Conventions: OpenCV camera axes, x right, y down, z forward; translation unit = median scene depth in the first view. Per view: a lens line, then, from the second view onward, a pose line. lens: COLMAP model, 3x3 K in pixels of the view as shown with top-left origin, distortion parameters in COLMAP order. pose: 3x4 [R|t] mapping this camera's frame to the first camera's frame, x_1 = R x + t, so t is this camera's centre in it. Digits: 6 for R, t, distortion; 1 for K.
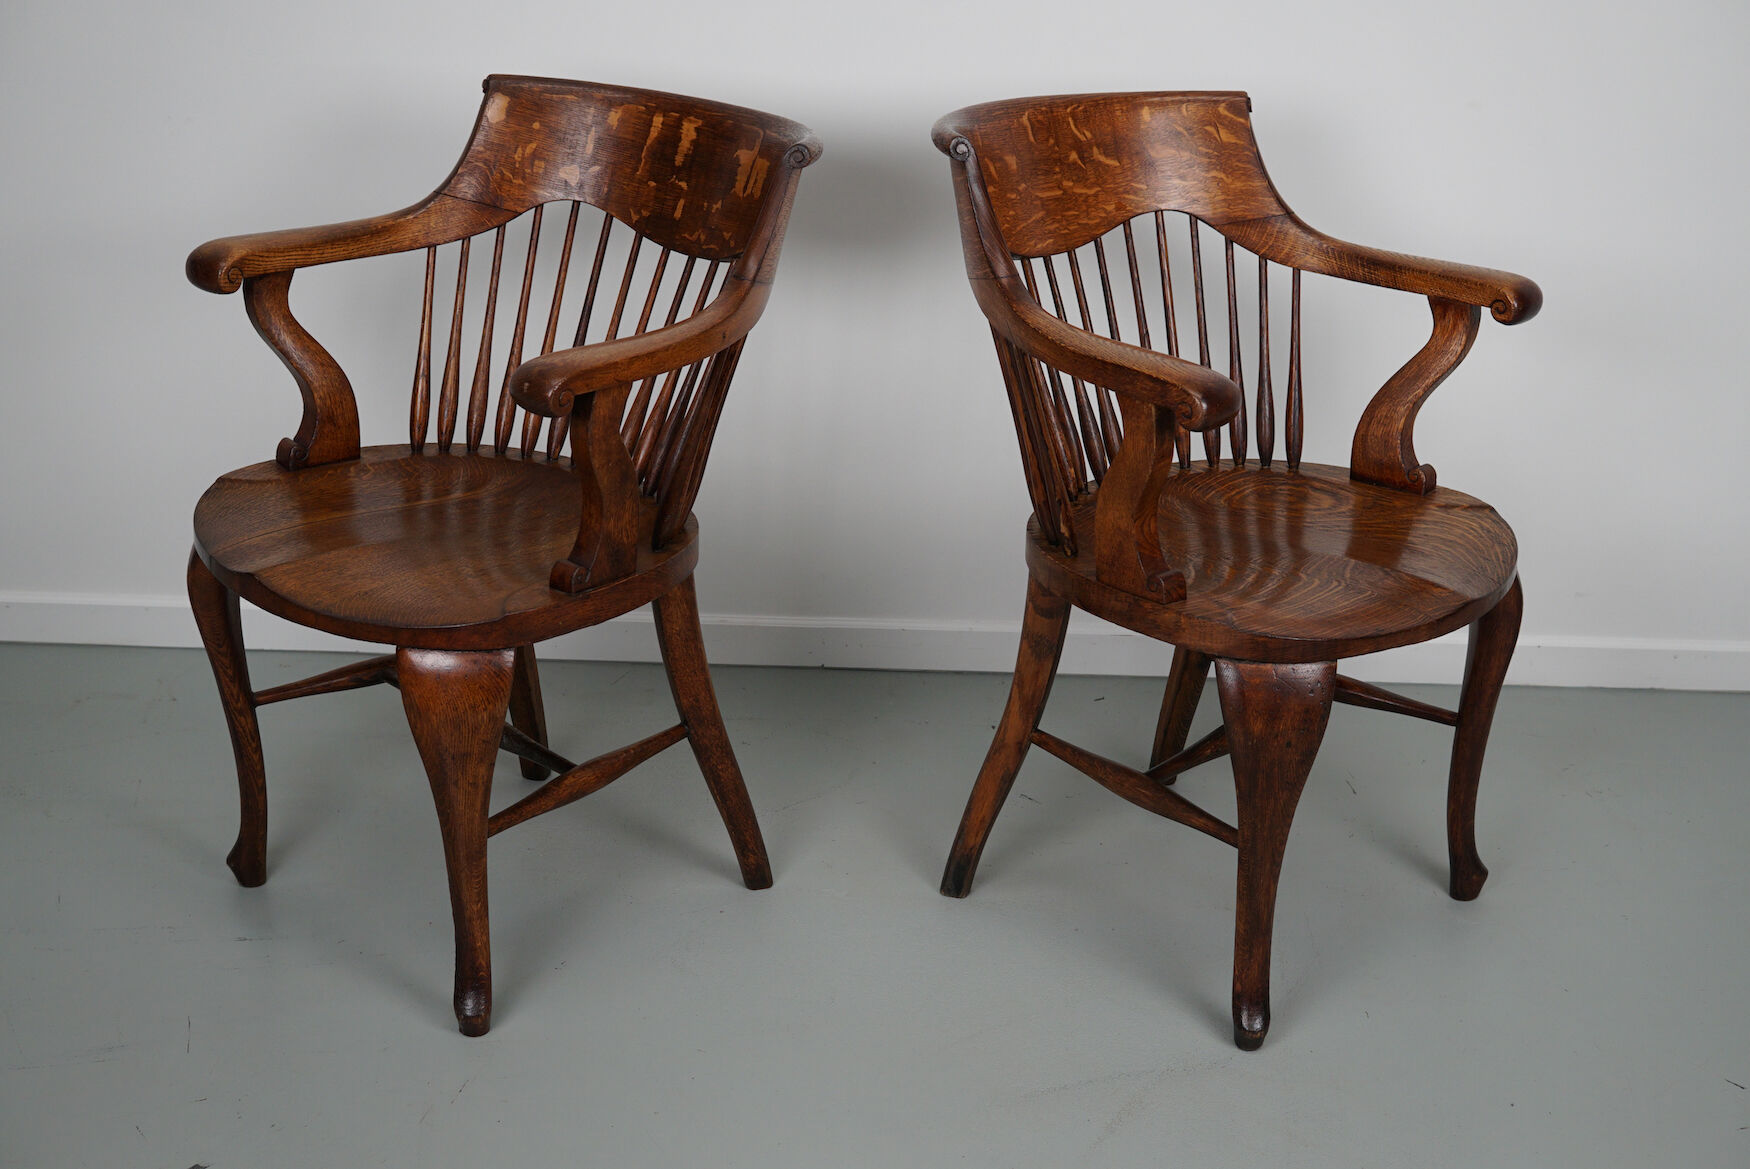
lens RADIAL K [[2273.5, 0, 879.6], [0, 2273.5, 597.3], [0, 0, 1]] dist [-0.155192, 0.342641]
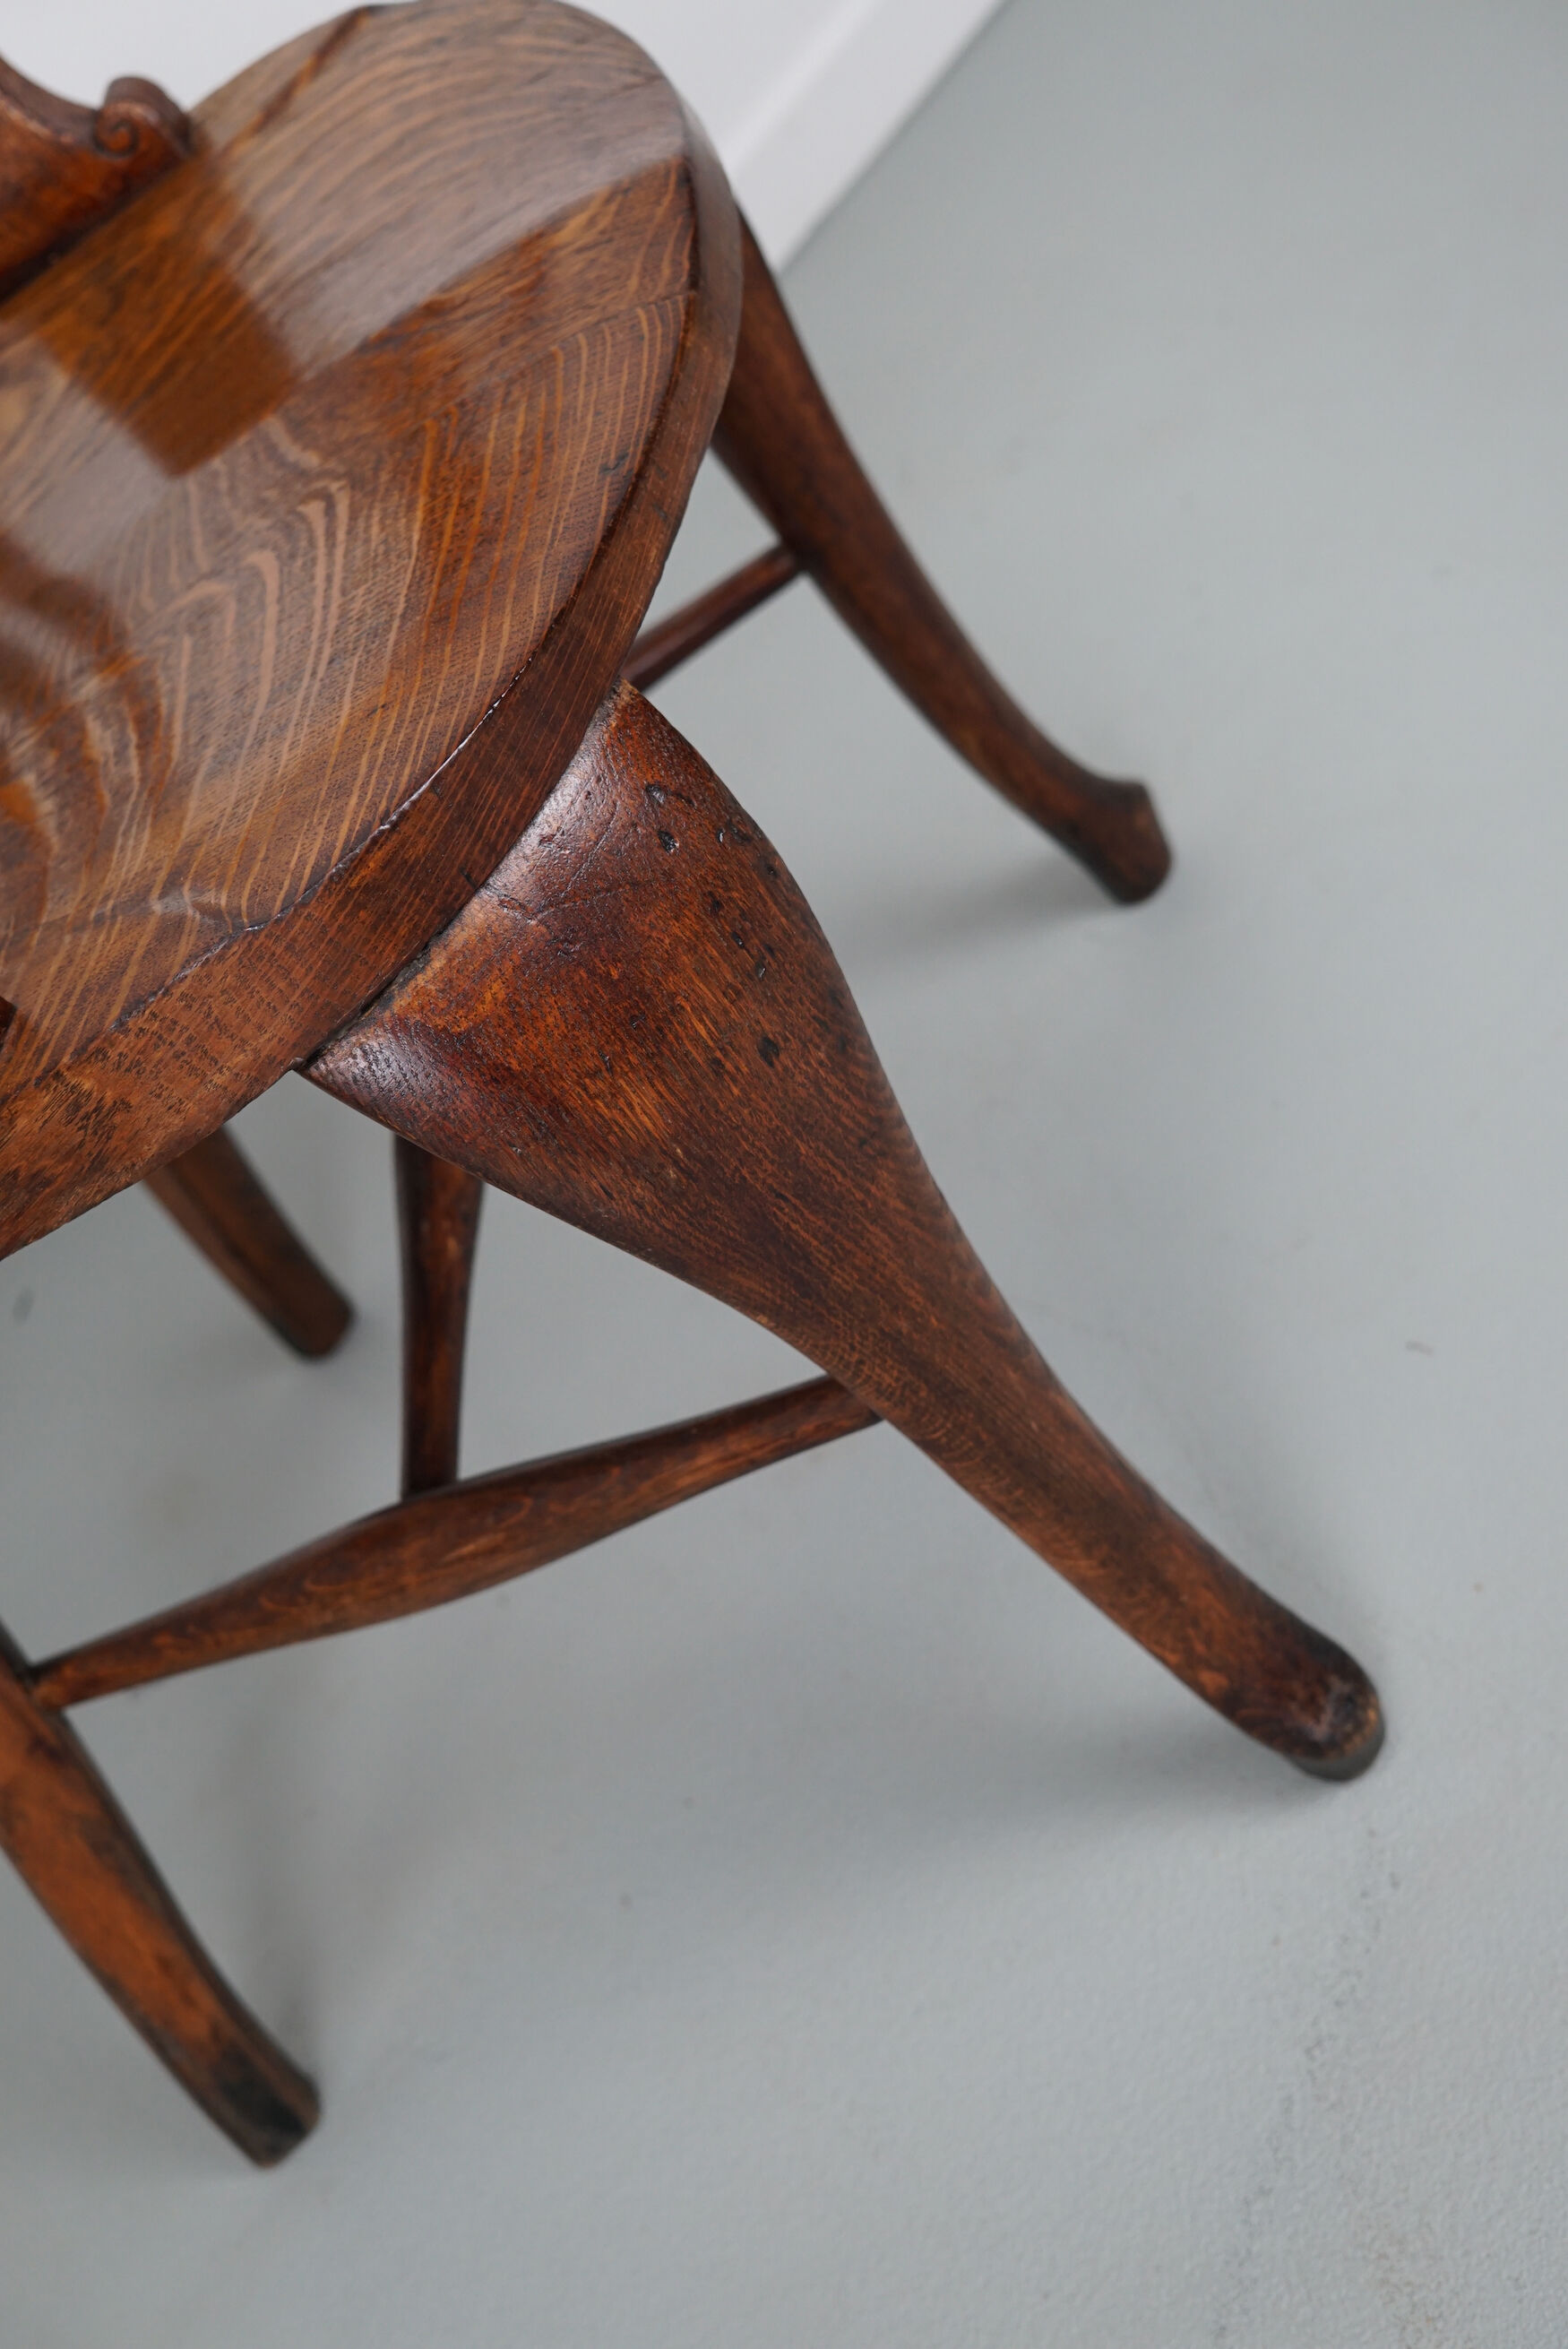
lens RADIAL K [[3051.3, 0, 797.7], [0, 3051.3, 1166.8], [0, 0, 1]] dist [-0.155192, 0.342641]
pose [[0.554433, -0.796863, 0.240025, 0.090211], [0.748537, 0.603538, 0.274652, -0.014131], [-0.363725, 0.027391, 0.931104, 0.665833]]
